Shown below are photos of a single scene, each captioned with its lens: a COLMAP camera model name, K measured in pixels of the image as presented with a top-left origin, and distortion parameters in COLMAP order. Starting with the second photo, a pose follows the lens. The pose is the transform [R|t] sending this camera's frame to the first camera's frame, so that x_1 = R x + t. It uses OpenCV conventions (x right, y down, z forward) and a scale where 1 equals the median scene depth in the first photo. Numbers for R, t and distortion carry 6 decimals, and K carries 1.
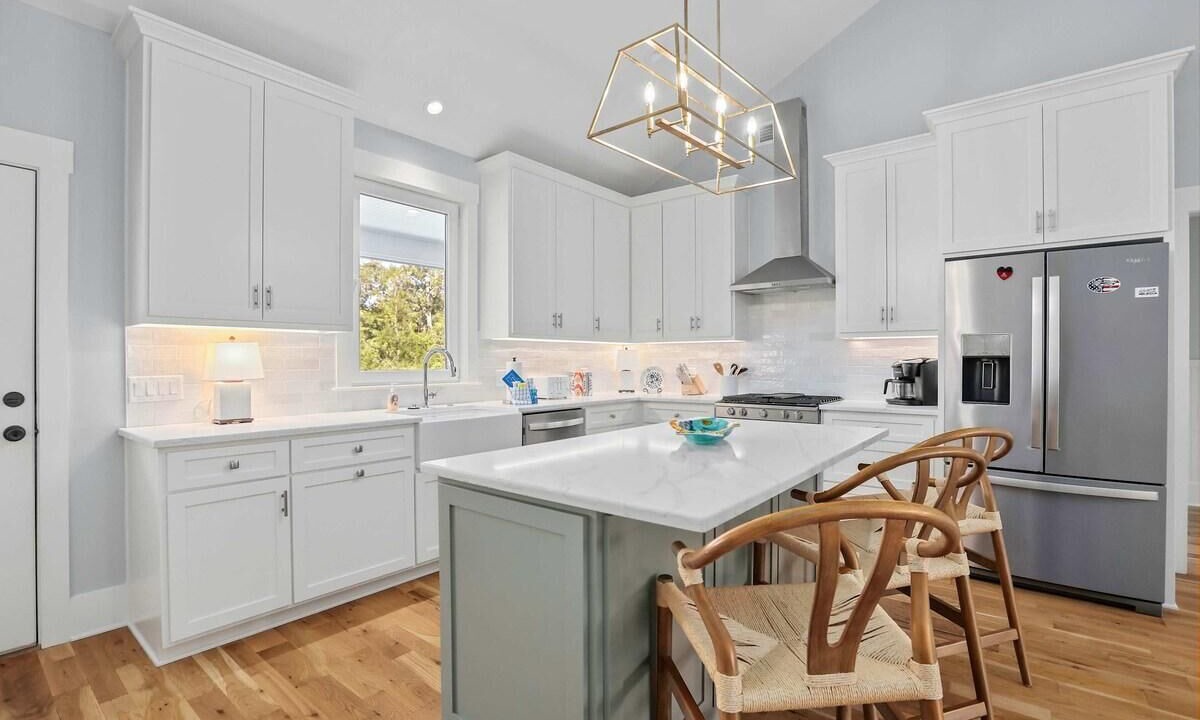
lens RADIAL K [[556.6, 0, 600.0], [0, 556.6, 360.0], [0, 0, 1]] dist [-0.001635, -0.000274]
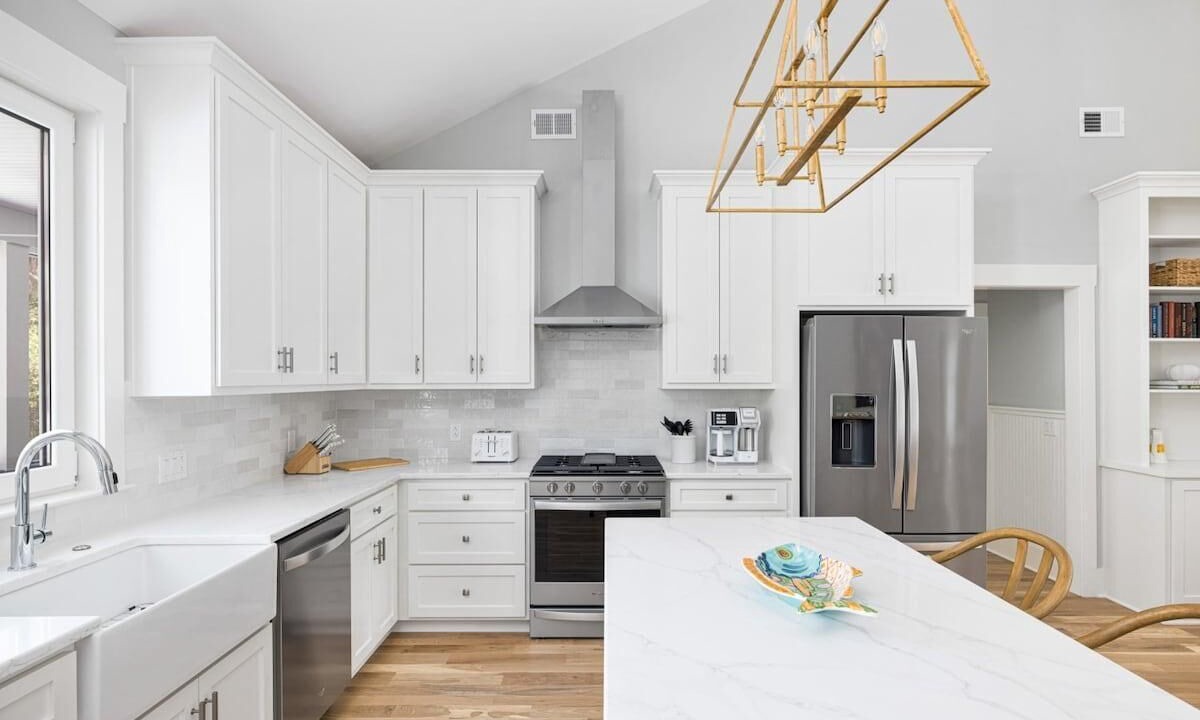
lens RADIAL K [[624.6, 0, 607.1], [0, 624.6, 375.9], [0, 0, 1]] dist [-0.002101, -0.000488]
pose [[0.778623, 0.001210, 0.627491, -0.248766], [-0.000485, 0.999999, -0.001326, -0.060320], [-0.627492, 0.000727, 0.778622, 0.324241]]
